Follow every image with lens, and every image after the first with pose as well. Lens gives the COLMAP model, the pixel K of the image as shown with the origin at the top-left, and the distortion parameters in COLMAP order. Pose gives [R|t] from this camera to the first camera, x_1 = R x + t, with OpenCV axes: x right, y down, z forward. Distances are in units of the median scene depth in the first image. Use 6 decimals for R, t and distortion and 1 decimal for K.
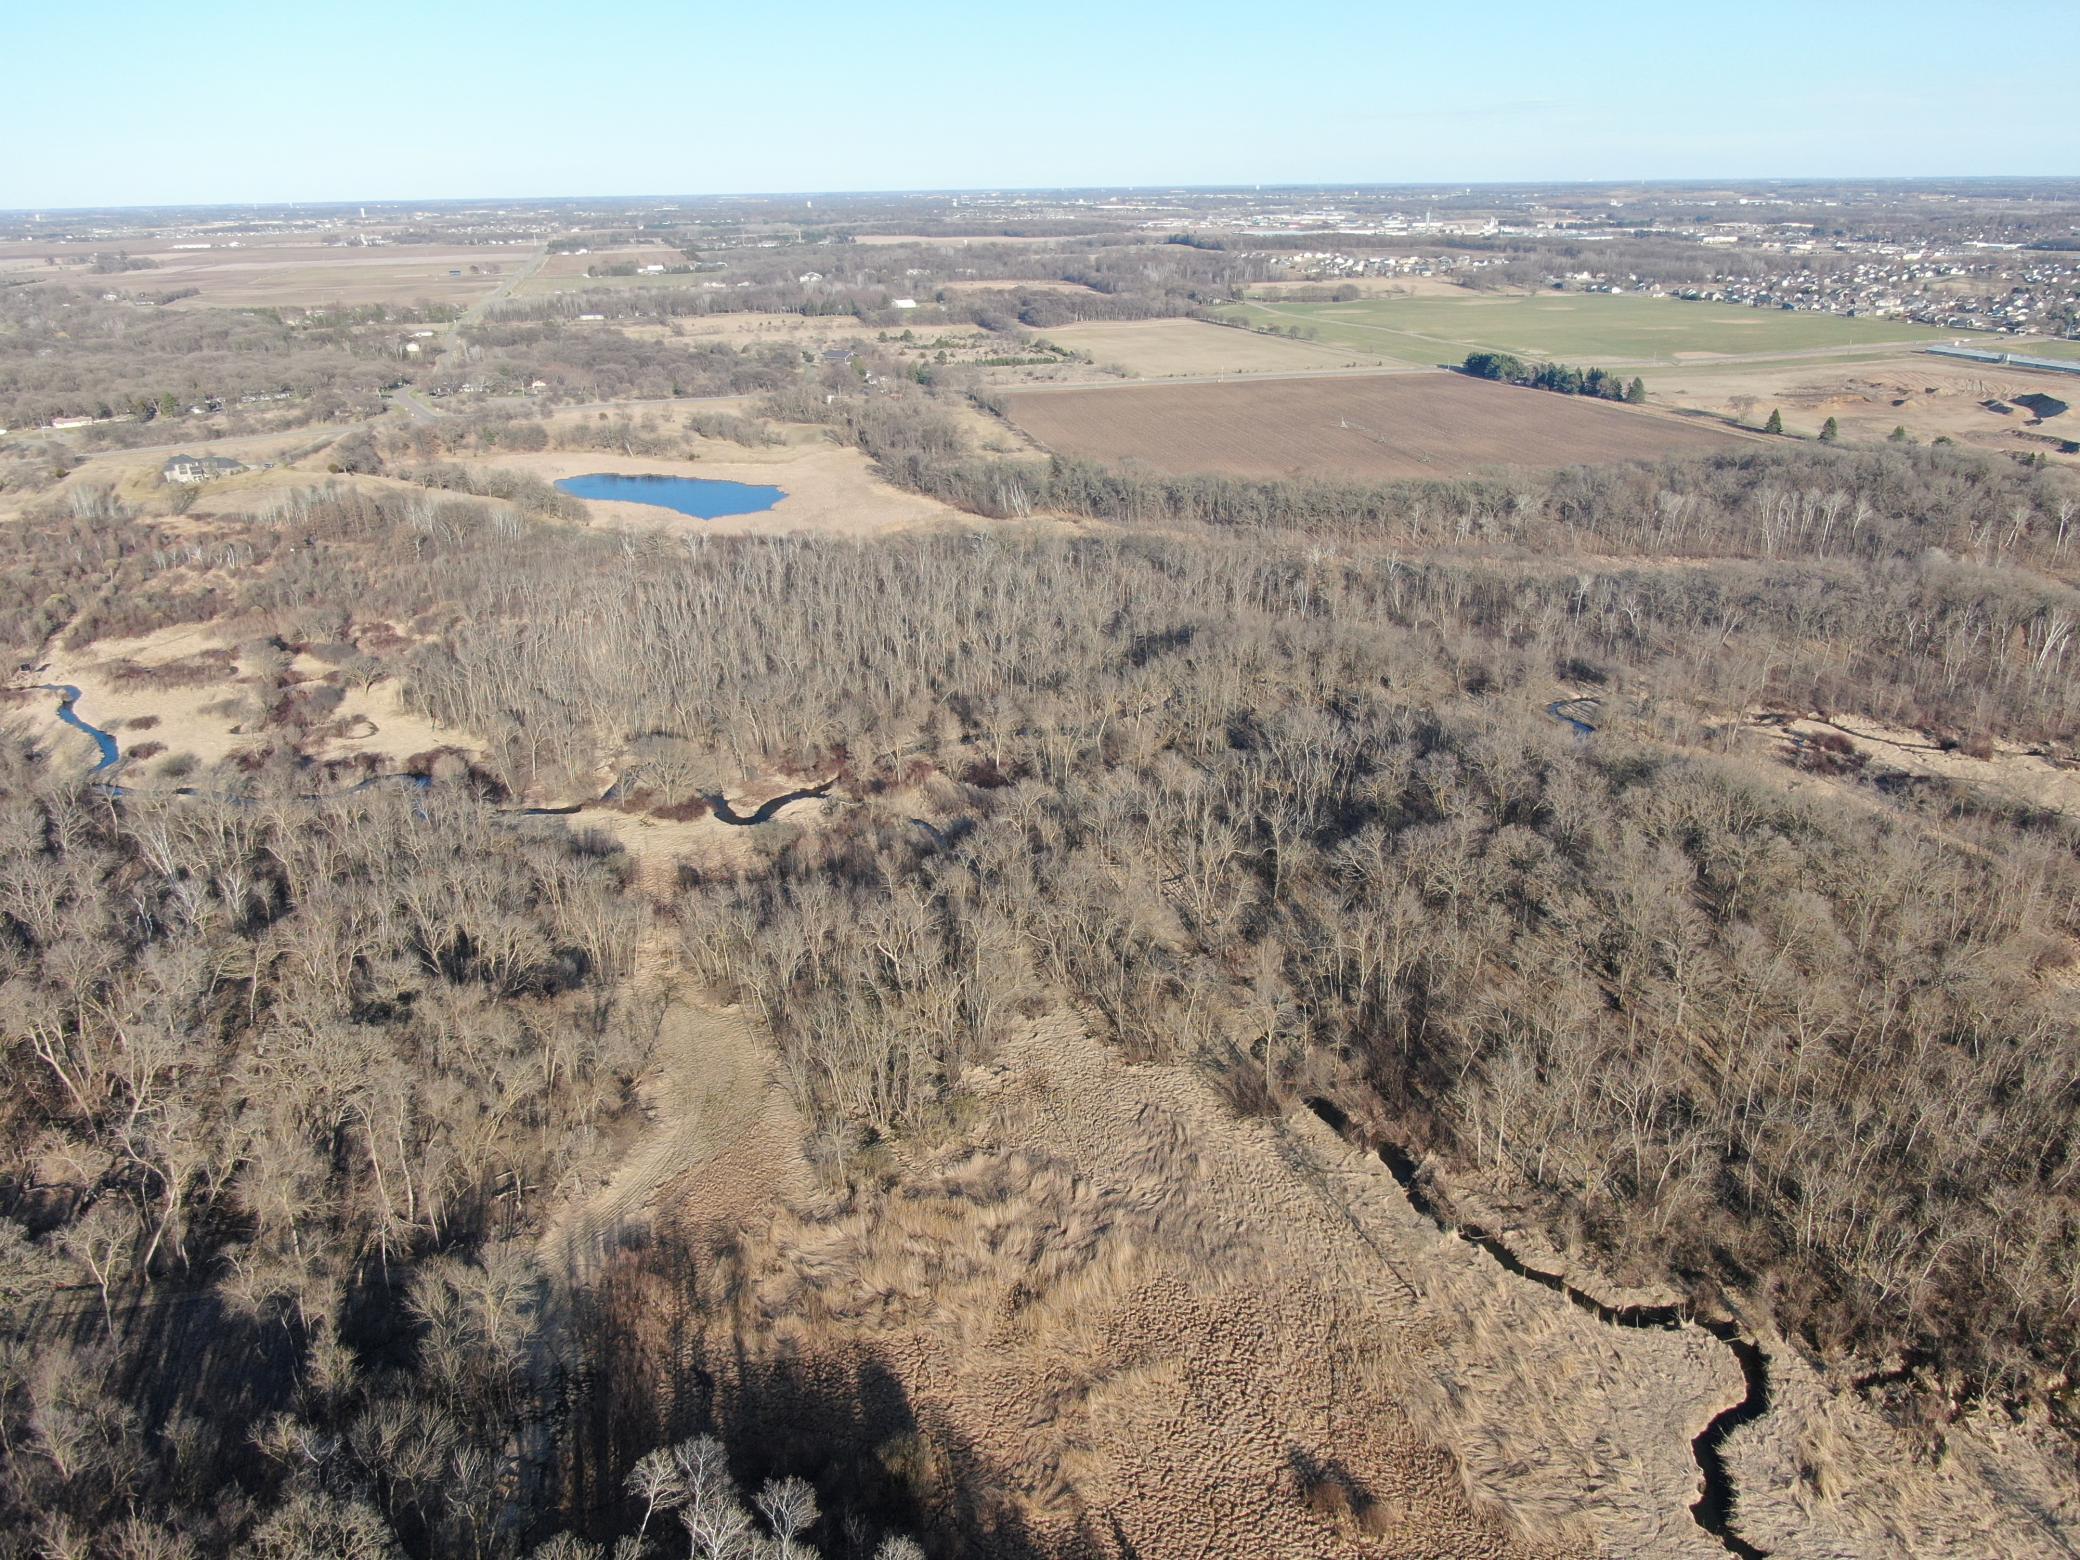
lens RADIAL K [[1495.0, 0, 1040.0], [0, 1495.0, 780.0], [0, 0, 1]] dist [-0.017569, 0.002195]
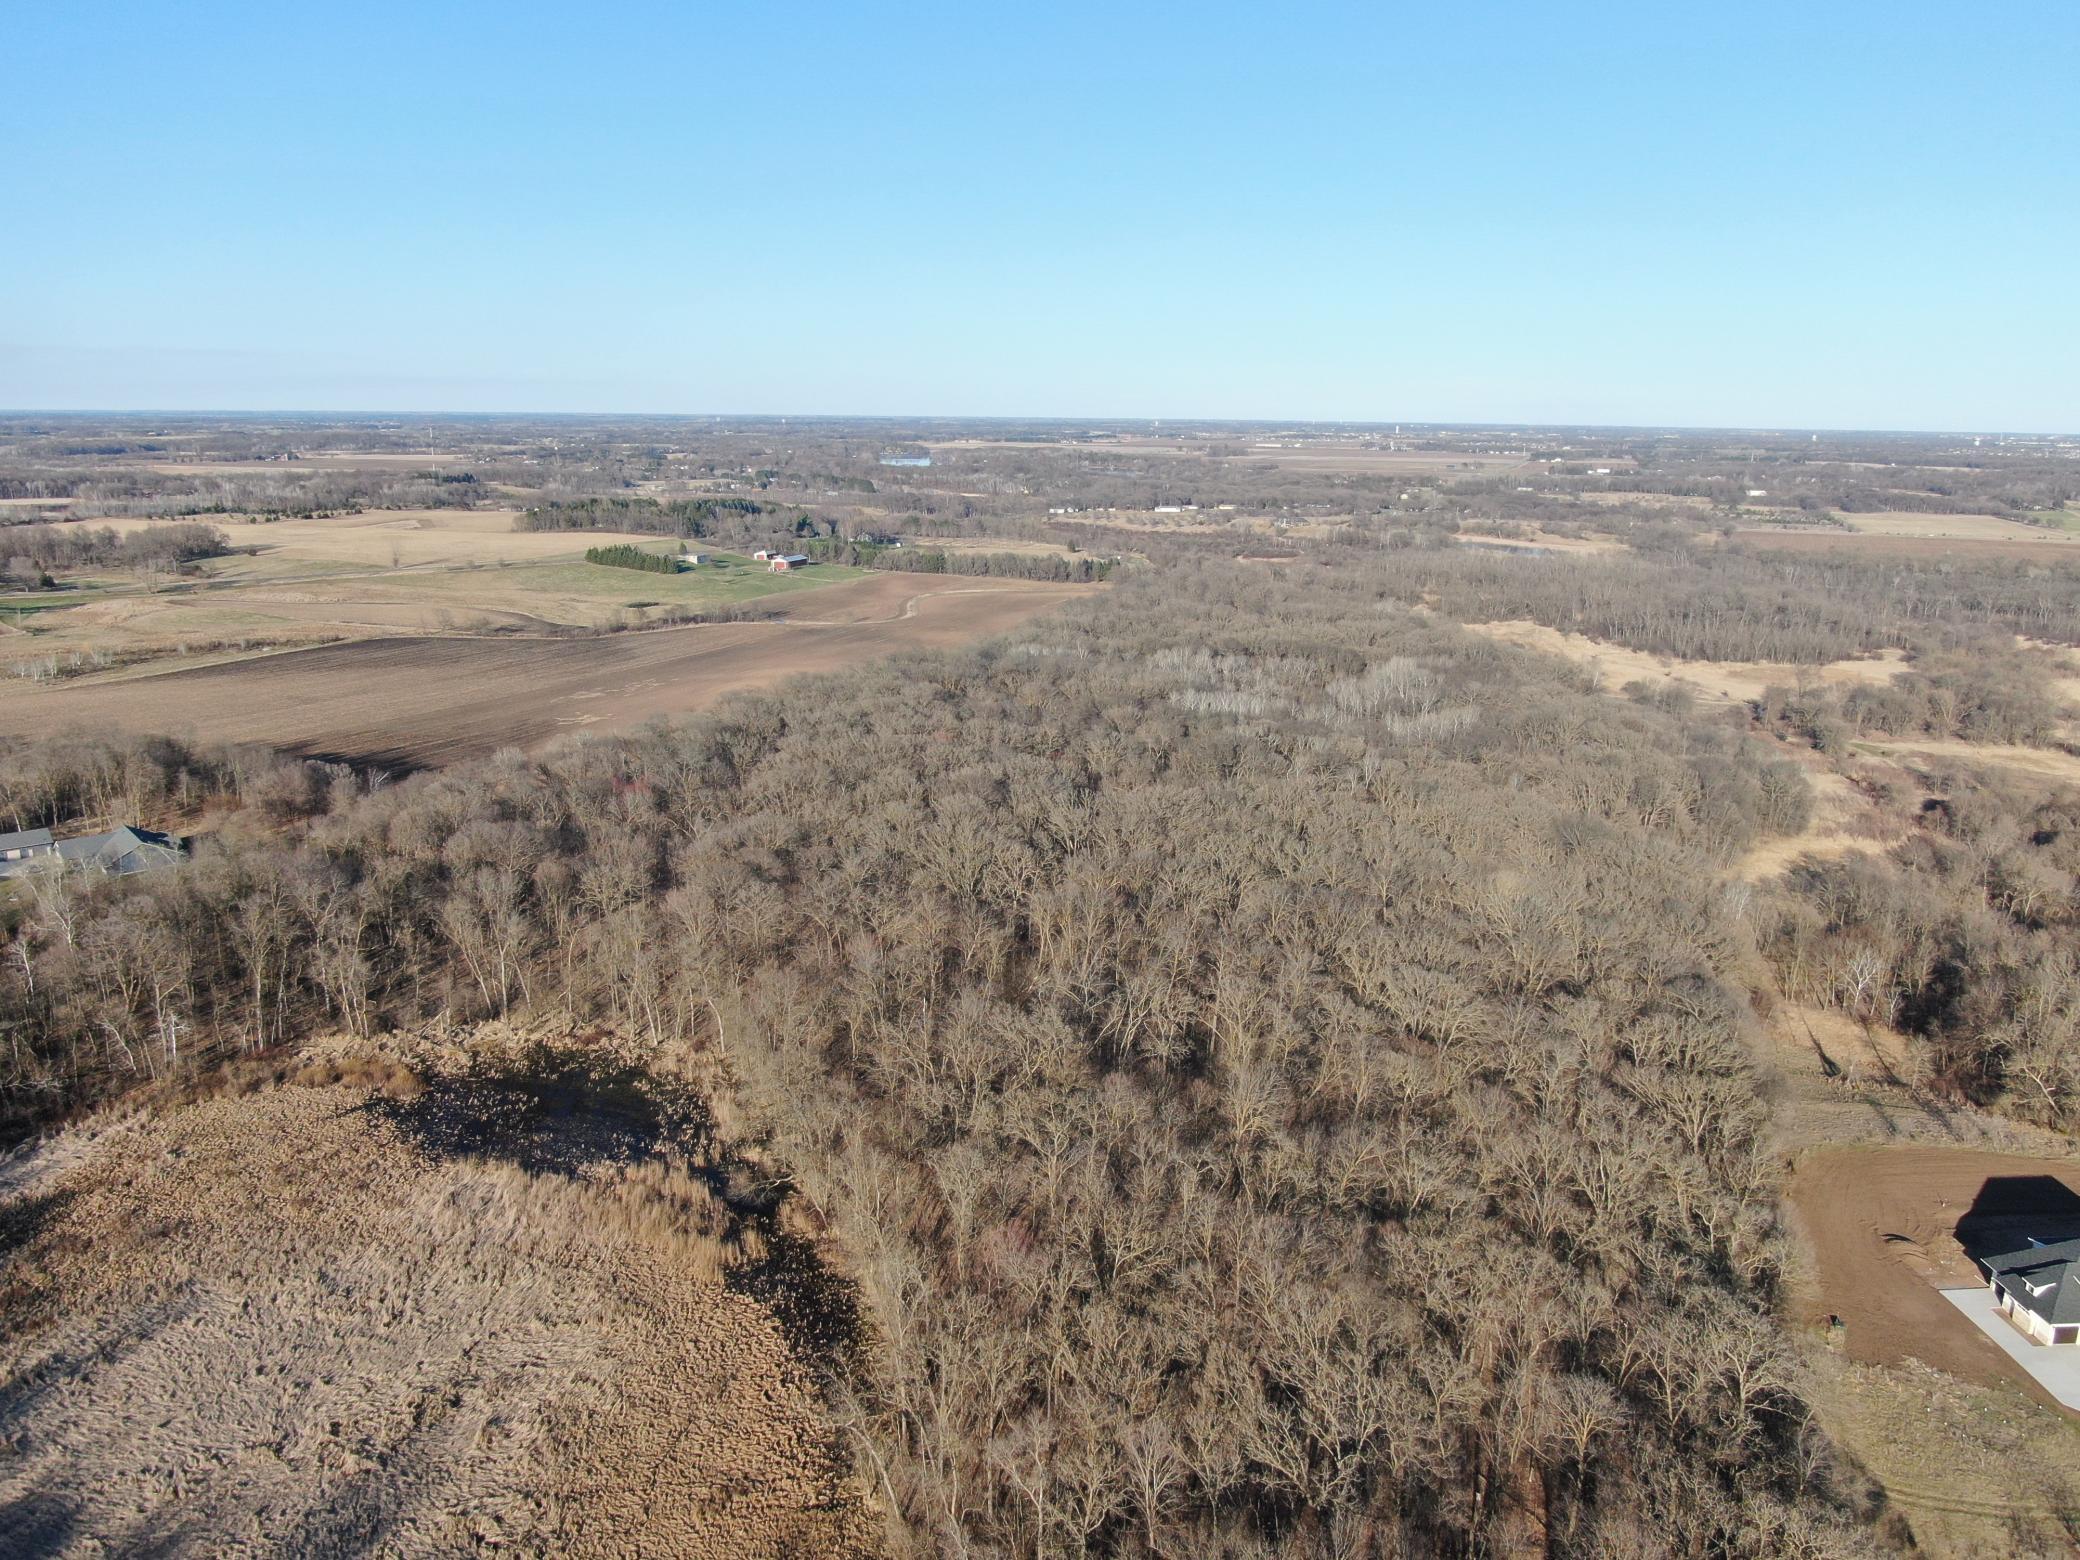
lens RADIAL K [[1495.0, 0, 1040.0], [0, 1495.0, 780.0], [0, 0, 1]] dist [-0.017569, 0.002195]
pose [[0.806058, 0.164729, -0.568449, 0.285567], [-0.242132, 0.968211, -0.062766, 0.255181], [0.540039, 0.188233, 0.820321, -0.595592]]
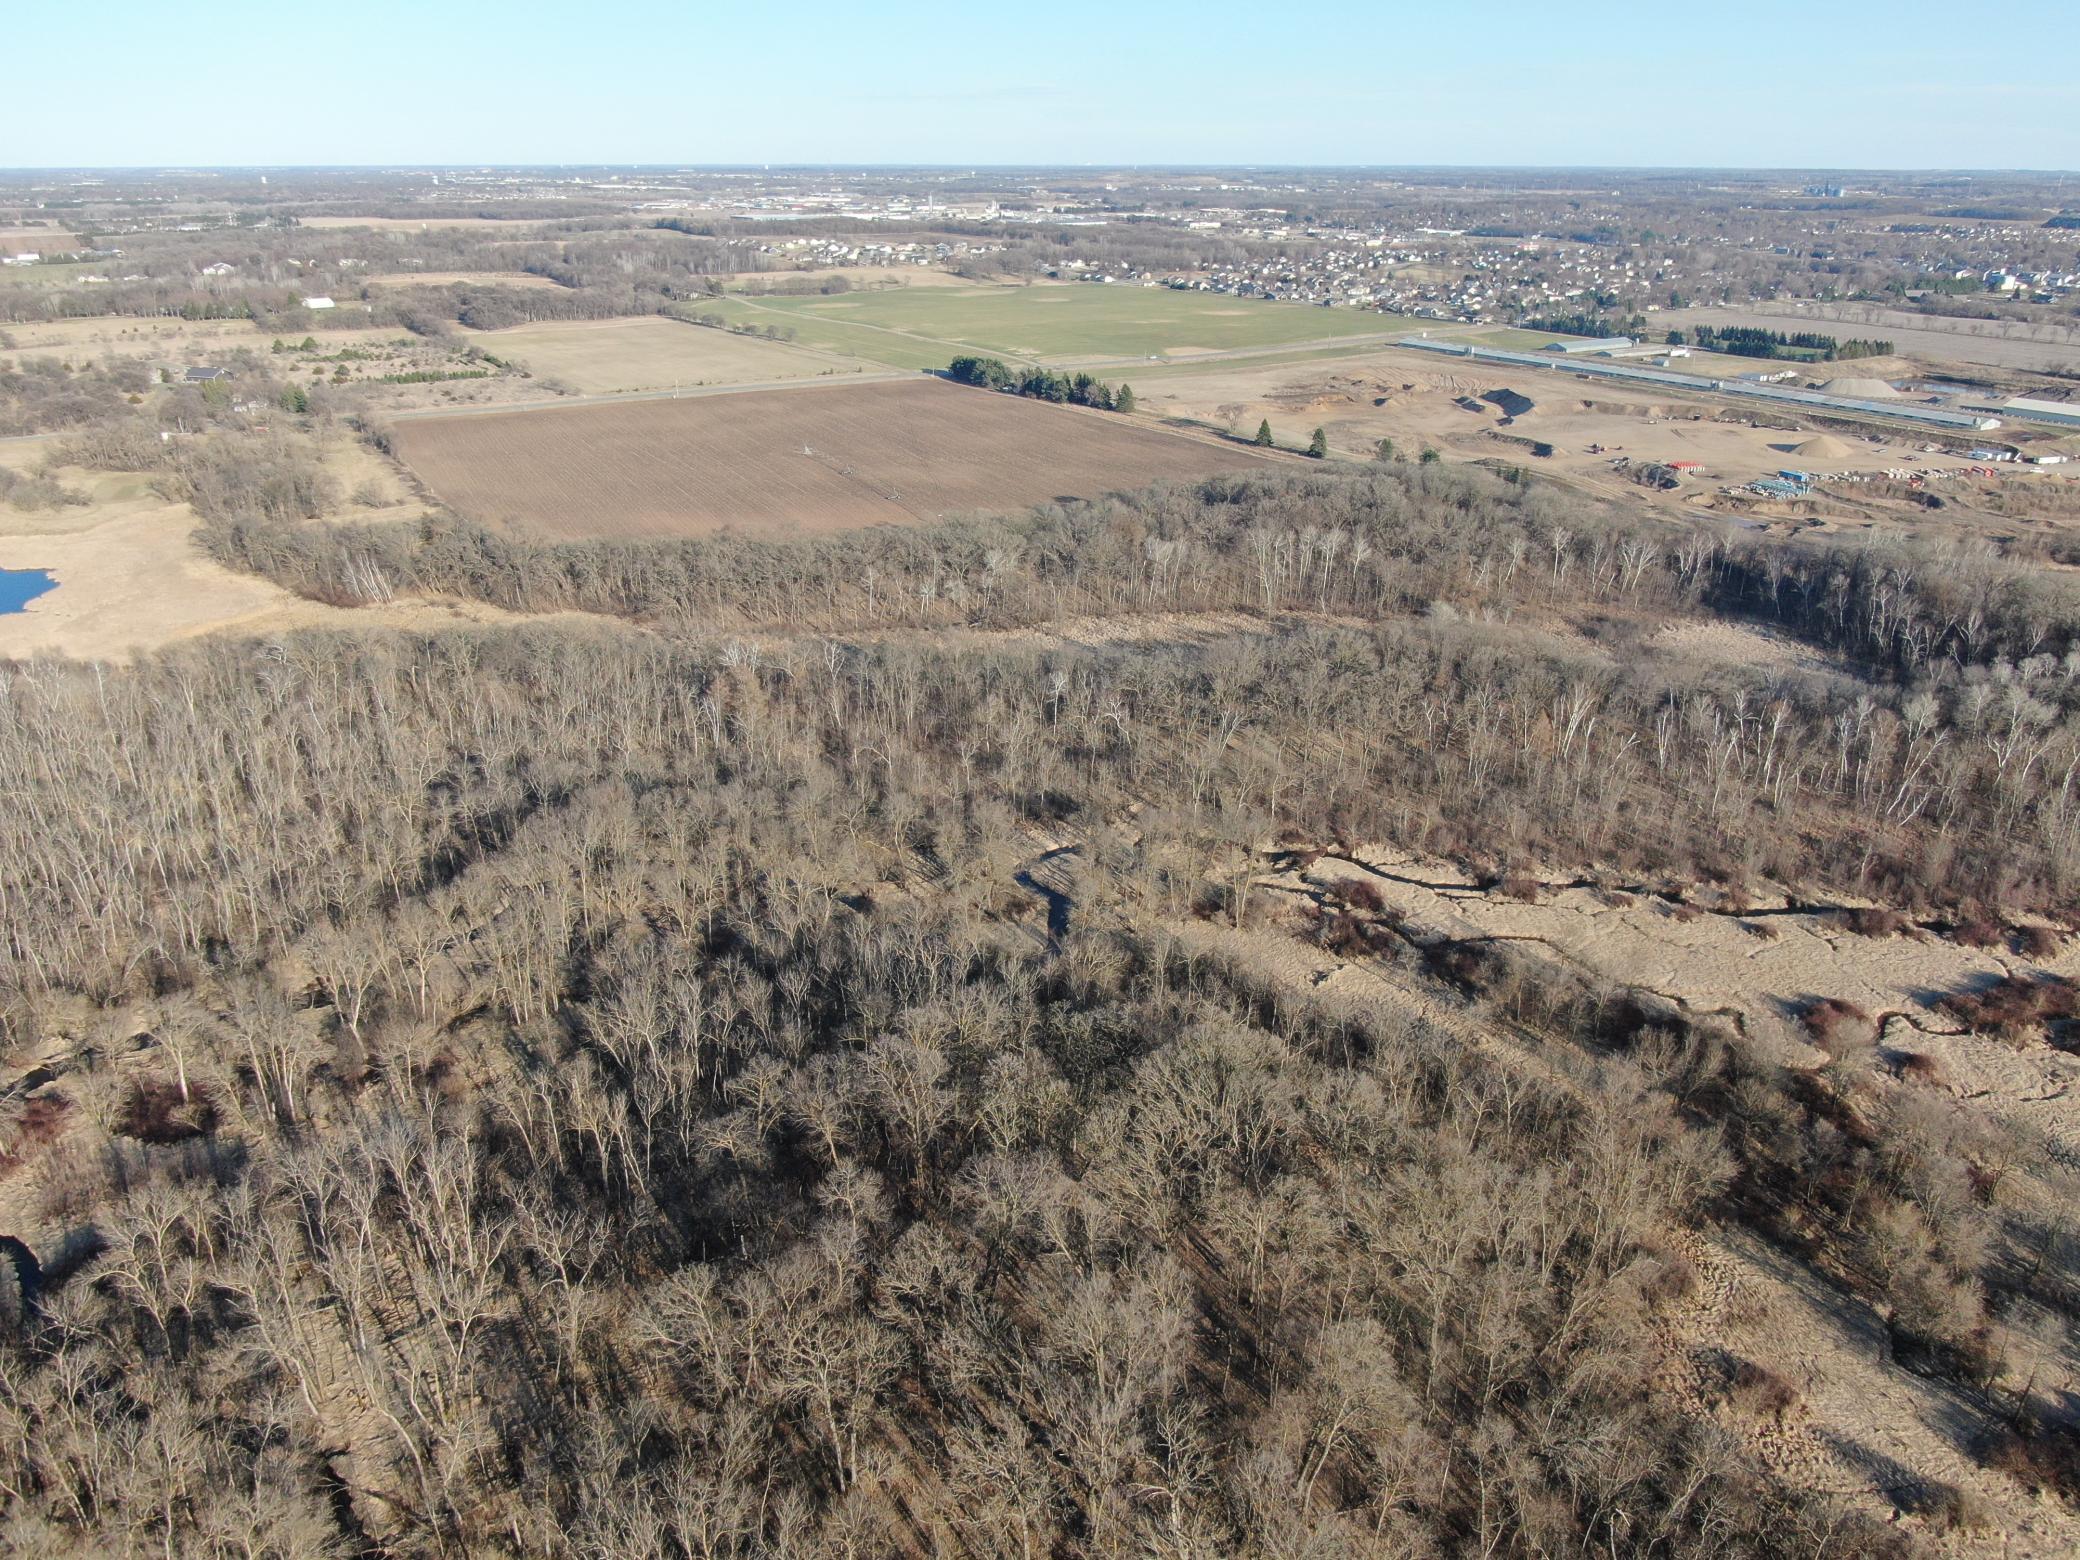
lens RADIAL K [[1495.0, 0, 1040.0], [0, 1495.0, 780.0], [0, 0, 1]] dist [-0.017569, 0.002195]
pose [[0.955186, -0.097391, 0.279527, 0.056763], [0.094109, 0.995244, 0.025170, -0.045527], [-0.280649, 0.002264, 0.959808, 0.104547]]
